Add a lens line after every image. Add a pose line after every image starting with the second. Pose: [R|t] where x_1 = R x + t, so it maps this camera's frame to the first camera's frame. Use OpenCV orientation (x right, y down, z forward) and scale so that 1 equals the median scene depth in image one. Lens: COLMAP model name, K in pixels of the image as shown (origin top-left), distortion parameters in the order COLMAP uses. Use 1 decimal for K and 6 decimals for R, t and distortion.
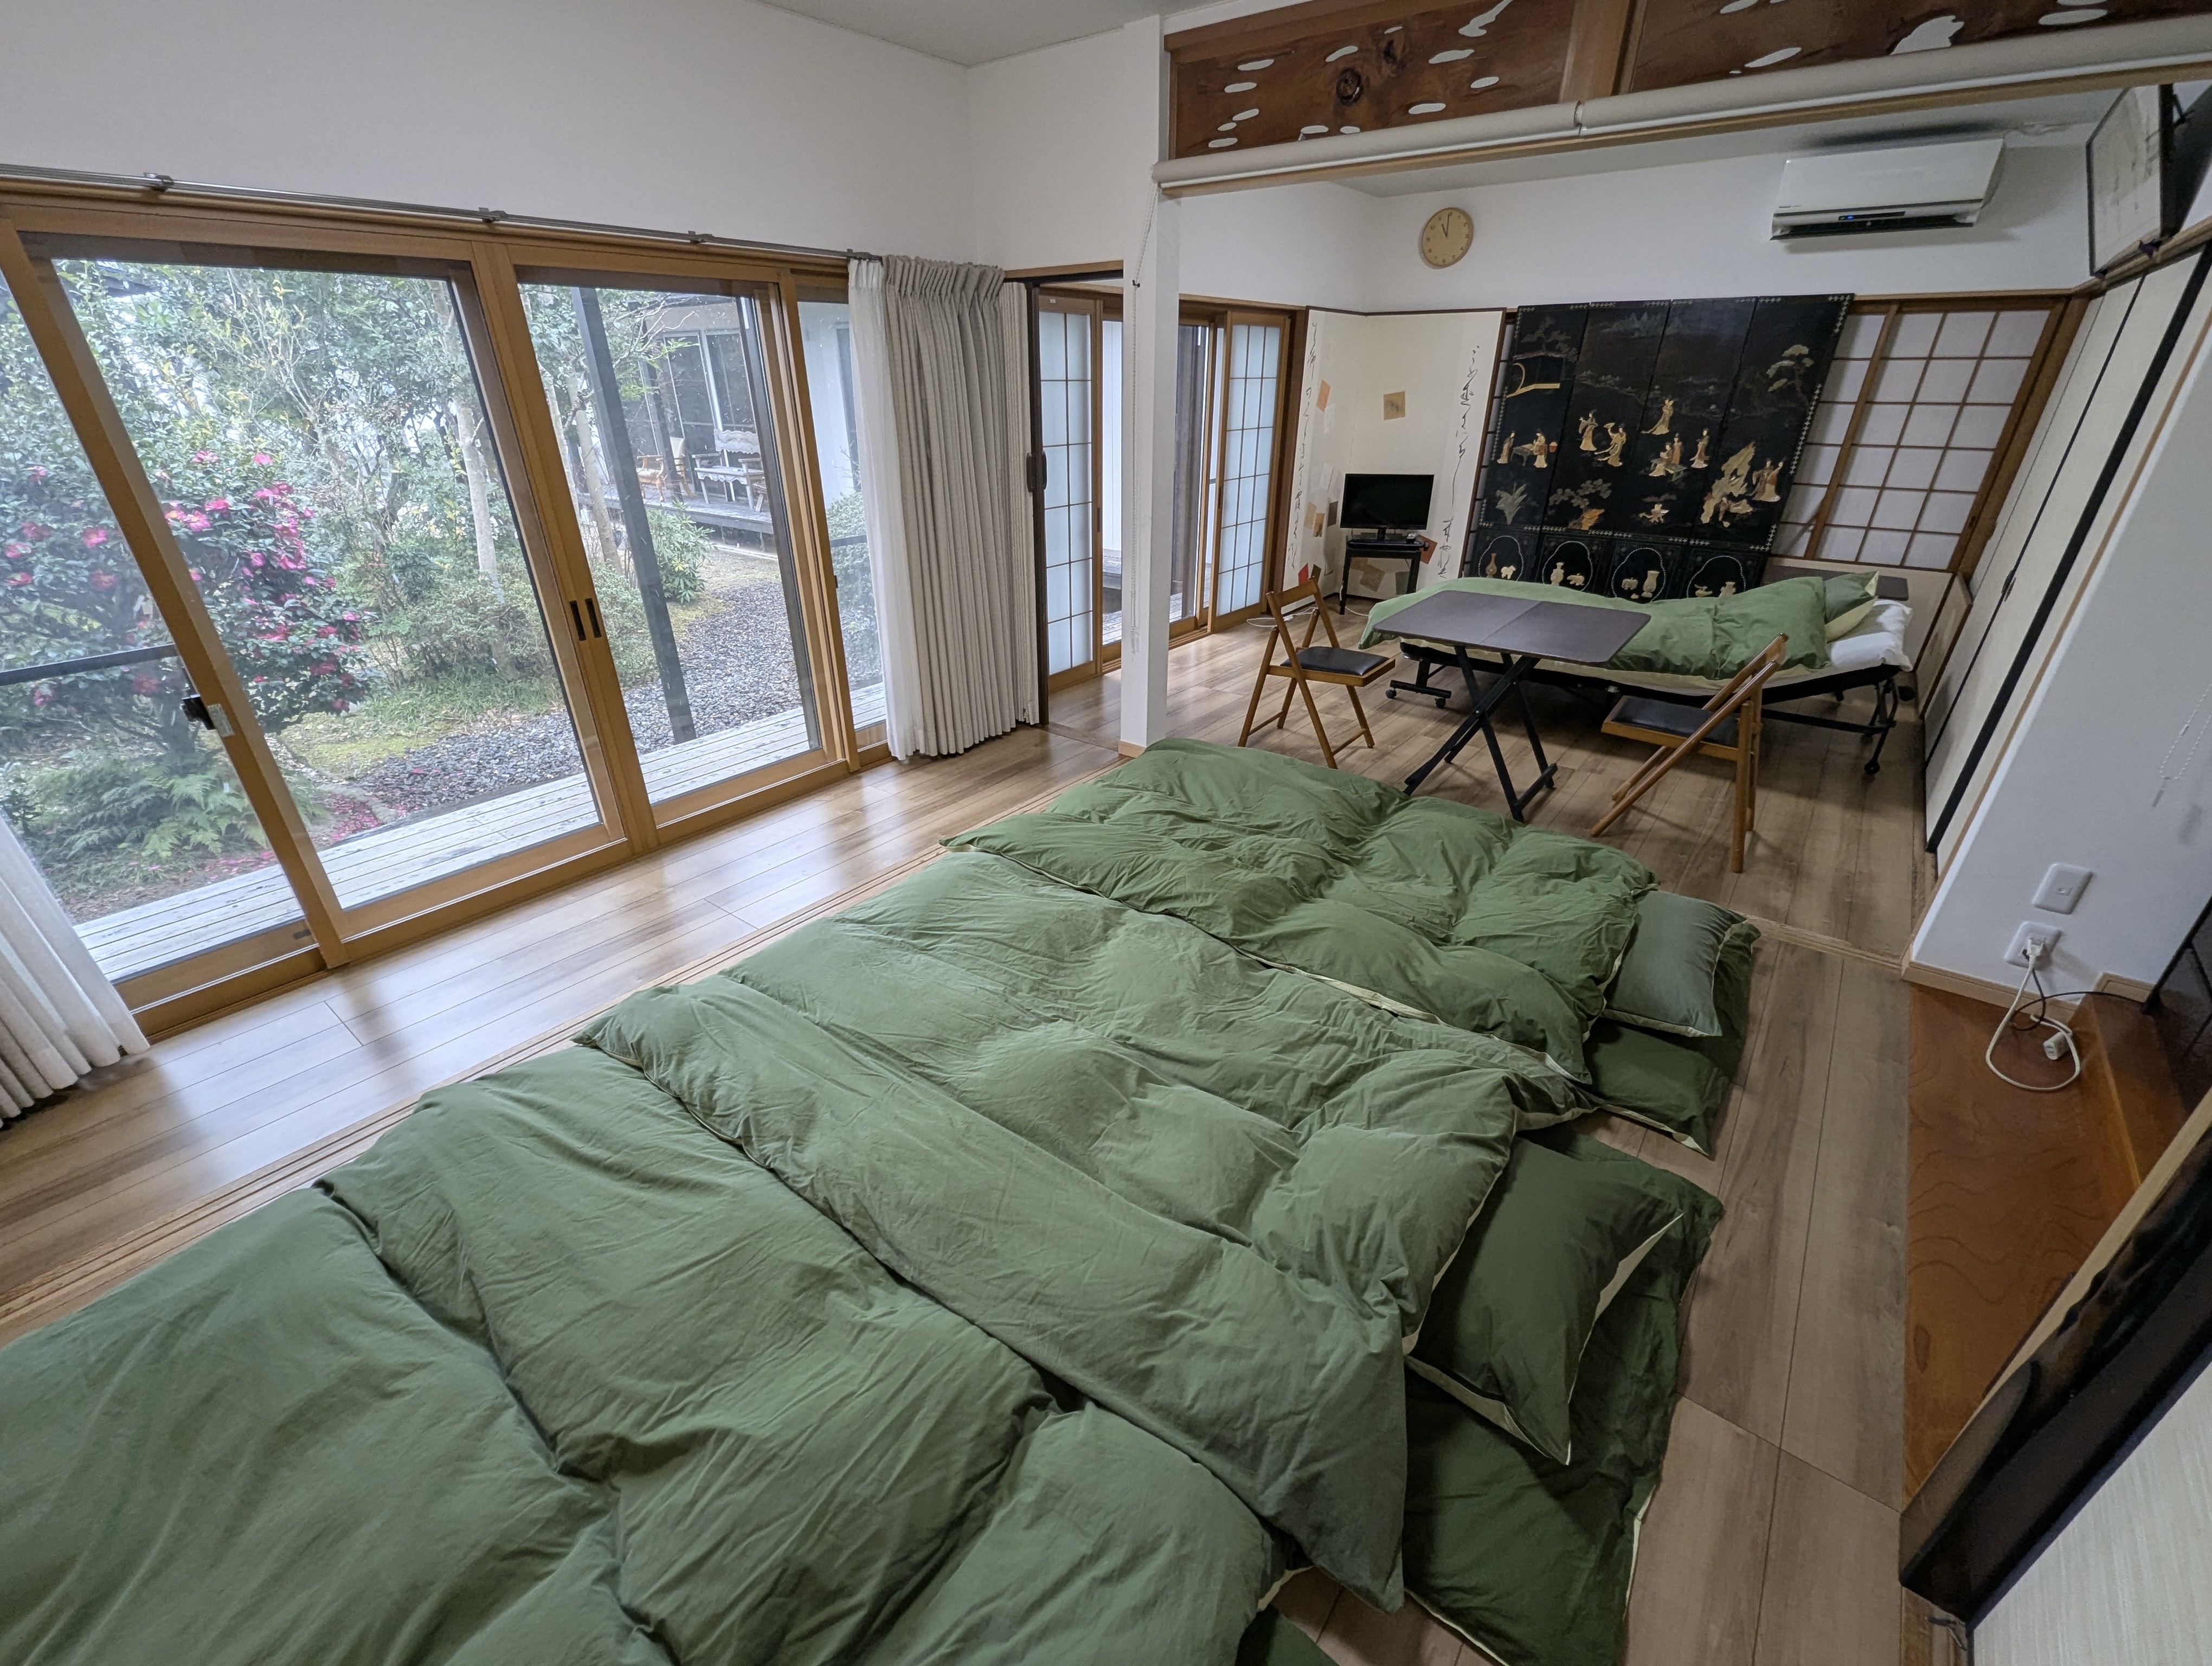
lens RADIAL K [[916.2, 0, 1106.6], [0, 916.2, 847.2], [0, 0, 1]] dist [0.004949, -0.001131]
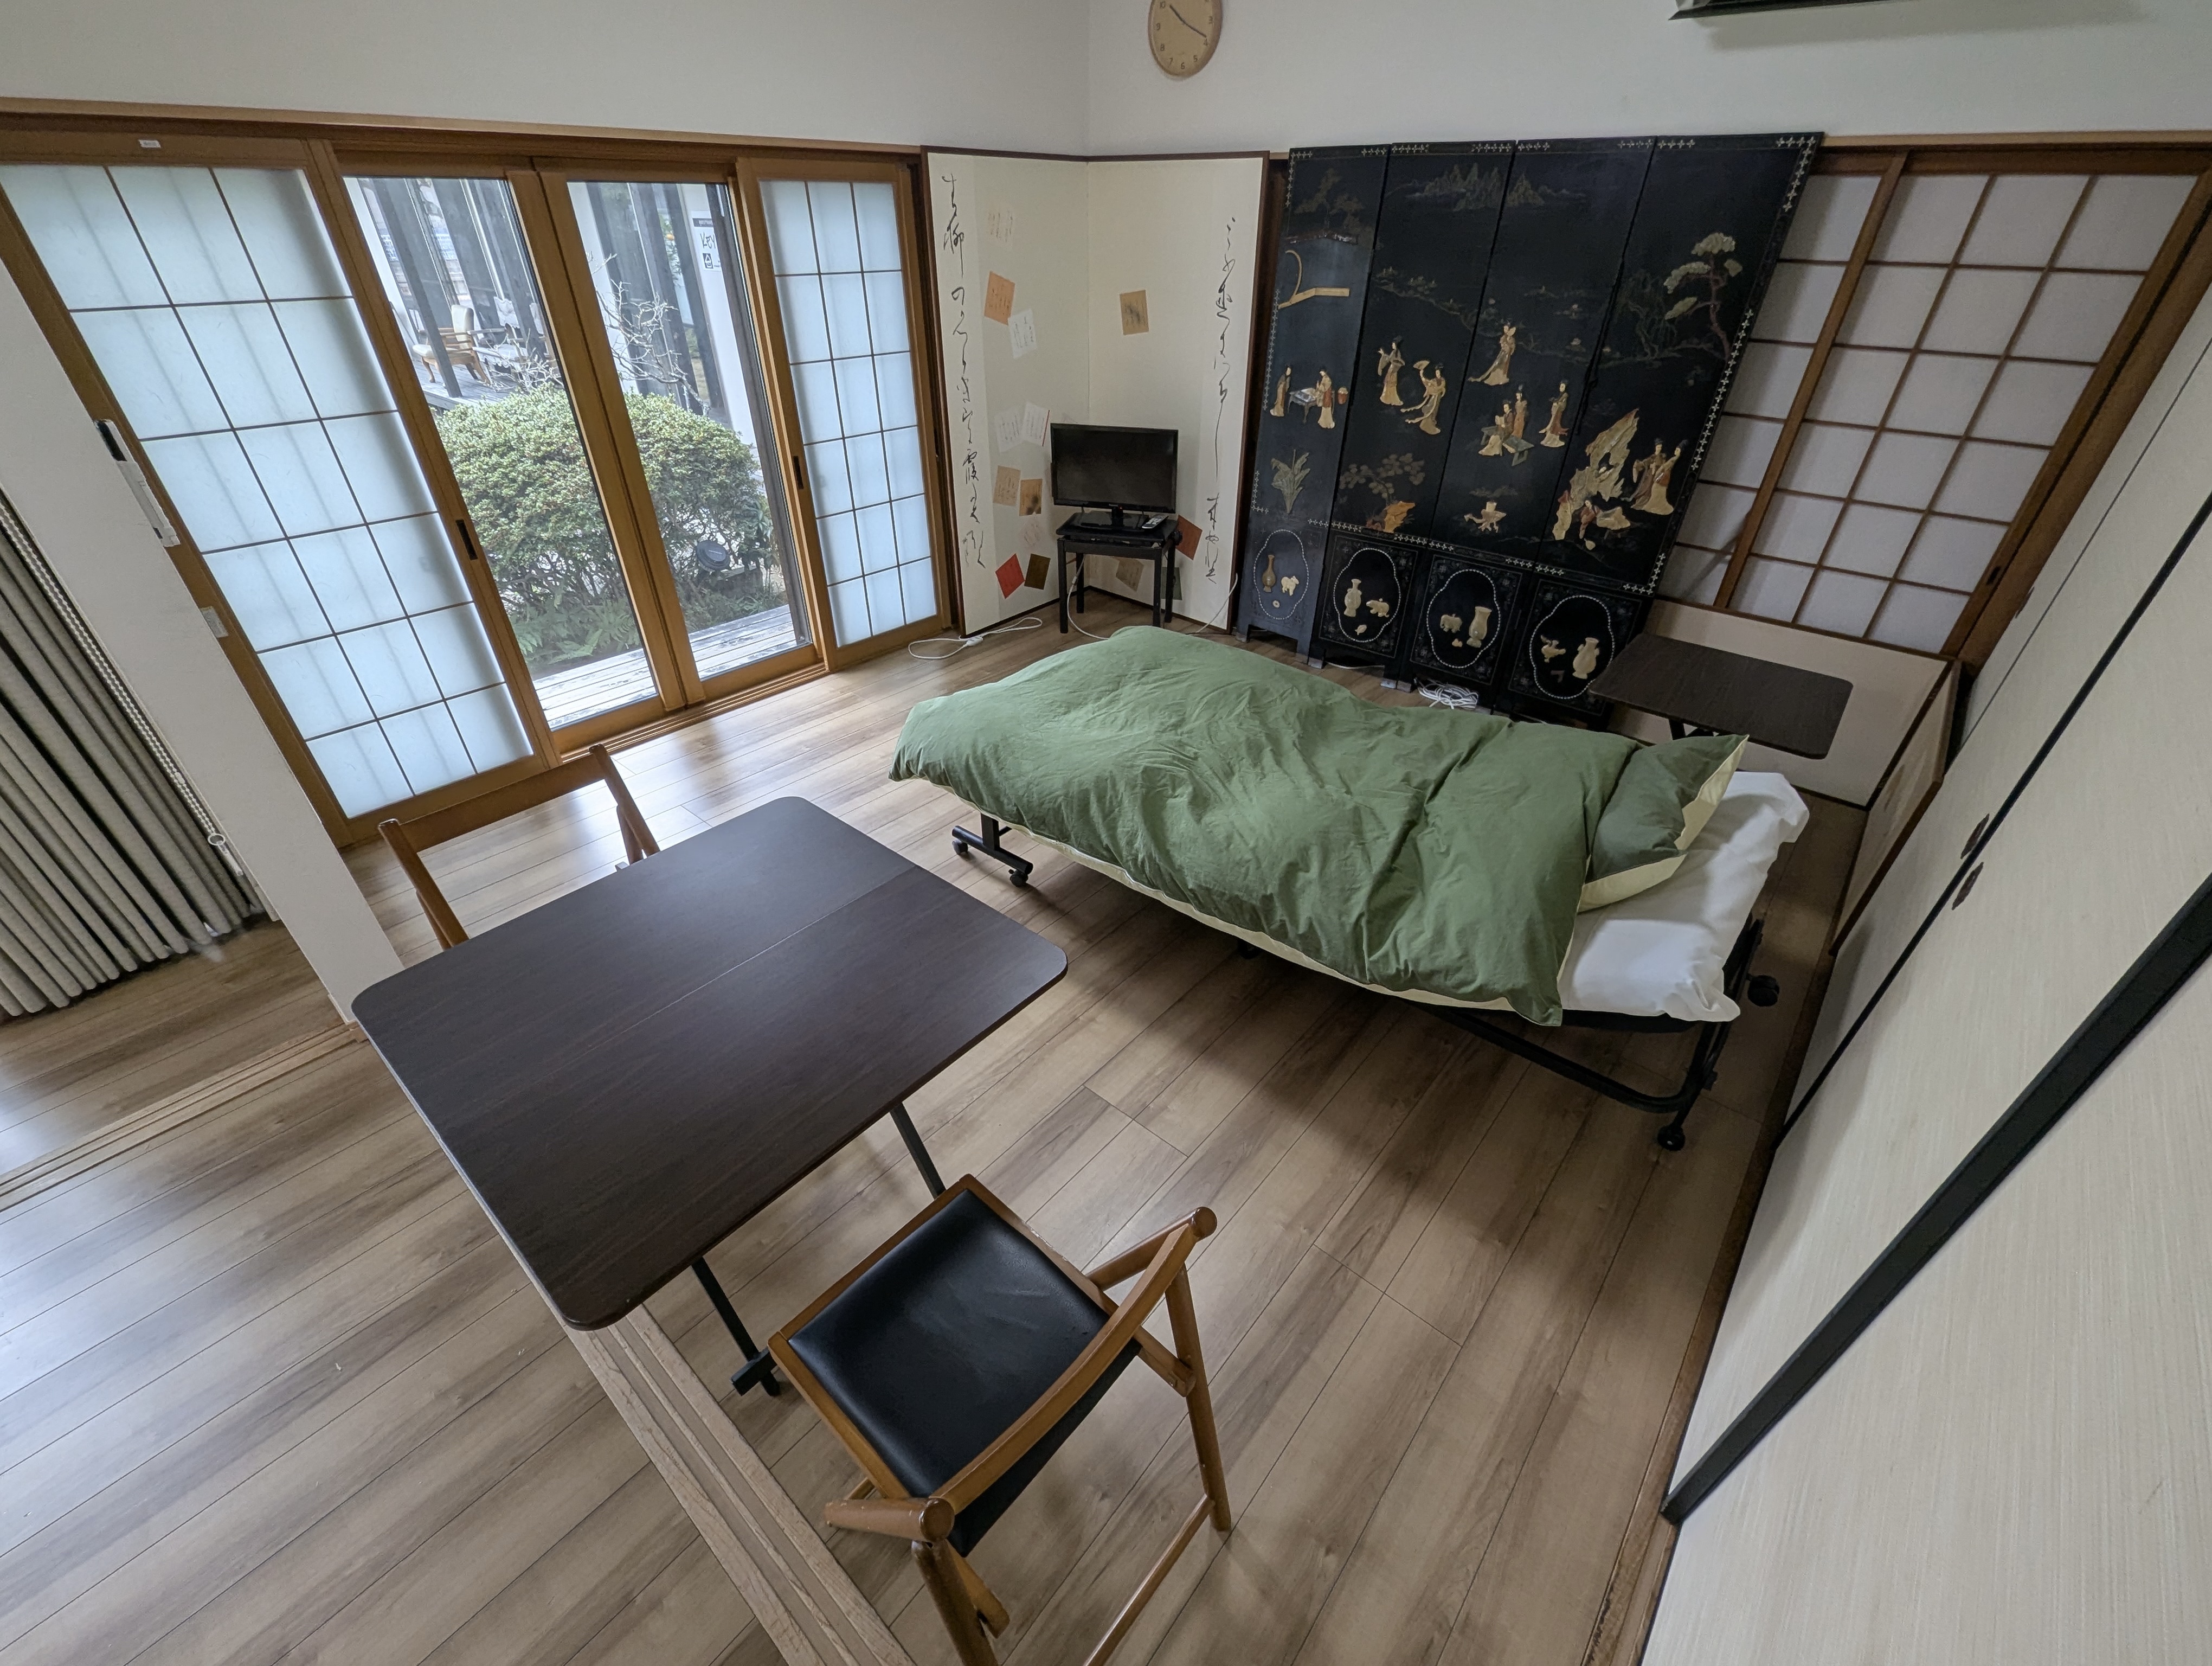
lens RADIAL K [[916.2, 0, 1109.2], [0, 916.2, 842.8], [0, 0, 1]] dist [0.004949, -0.001131]
pose [[0.998784, 0.034391, -0.035312, 0.389186], [-0.029622, 0.991372, 0.127687, -0.226343], [0.039399, -0.126486, 0.991186, 0.365384]]
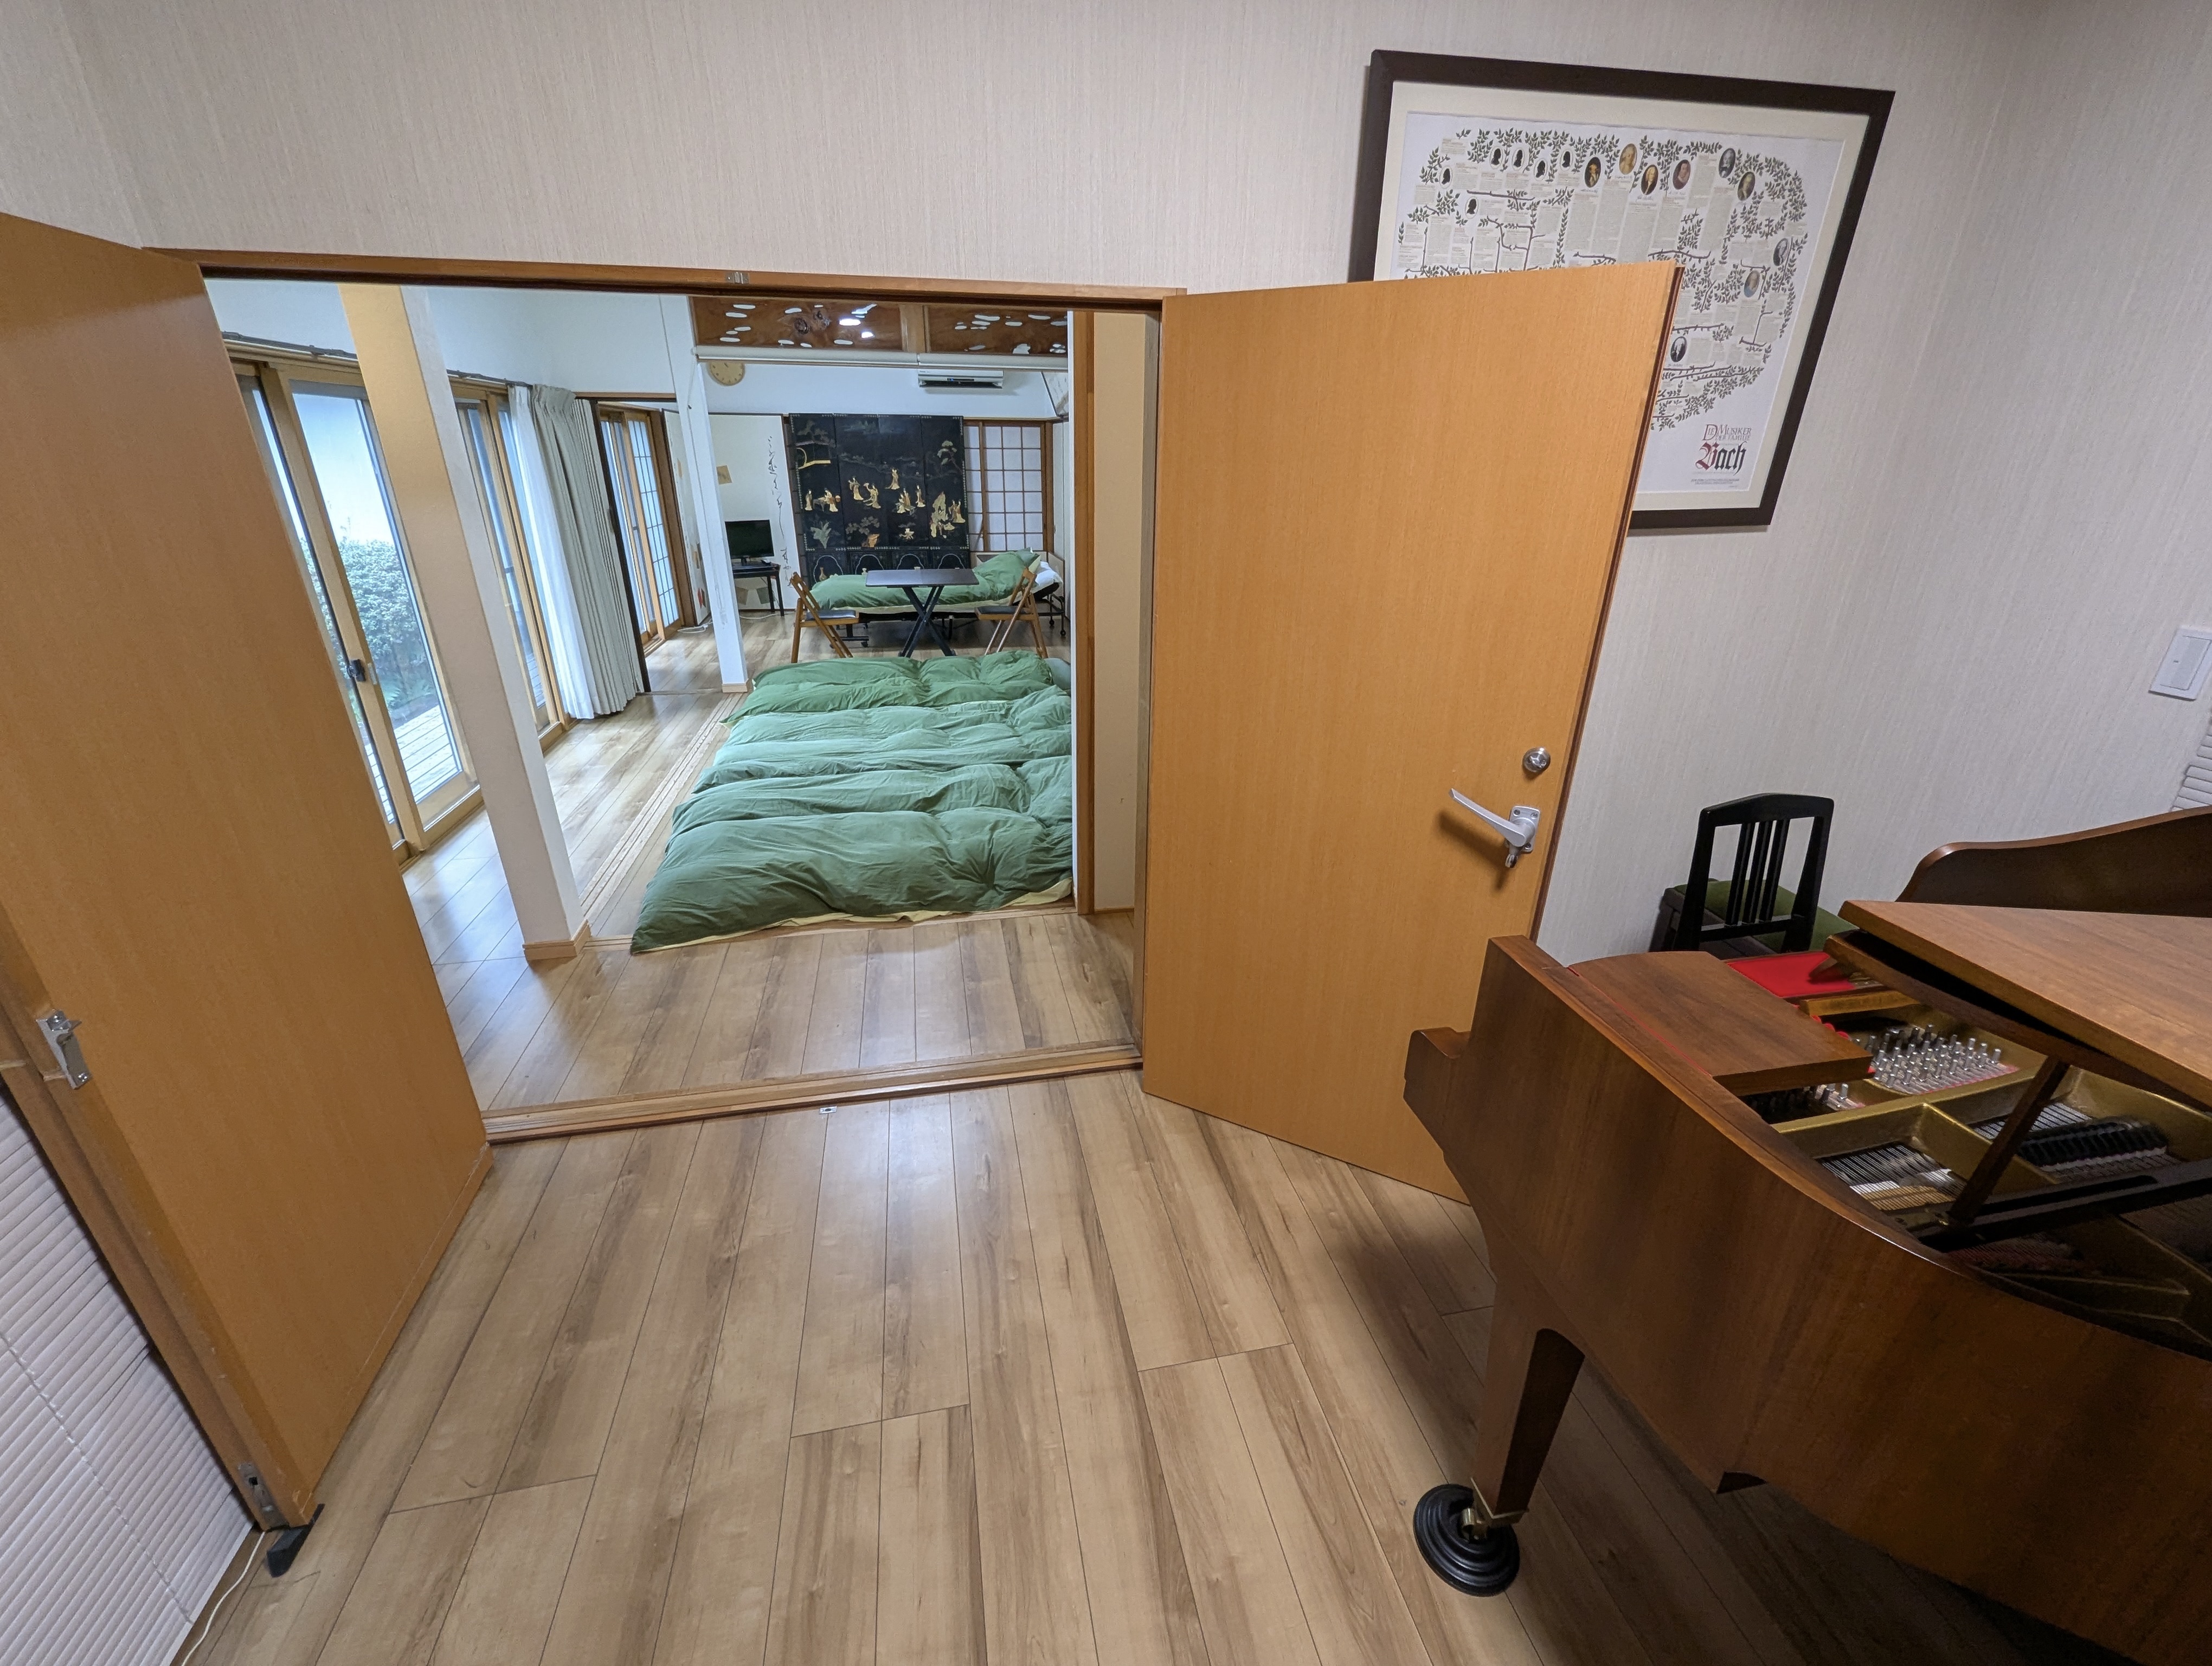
lens RADIAL K [[916.2, 0, 1103.2], [0, 916.2, 830.1], [0, 0, 1]] dist [0.004949, -0.001131]
pose [[0.655868, -0.284853, 0.699068, -0.529432], [0.340863, 0.938038, 0.062429, 0.175879], [-0.673535, 0.197342, 0.712325, -0.360642]]
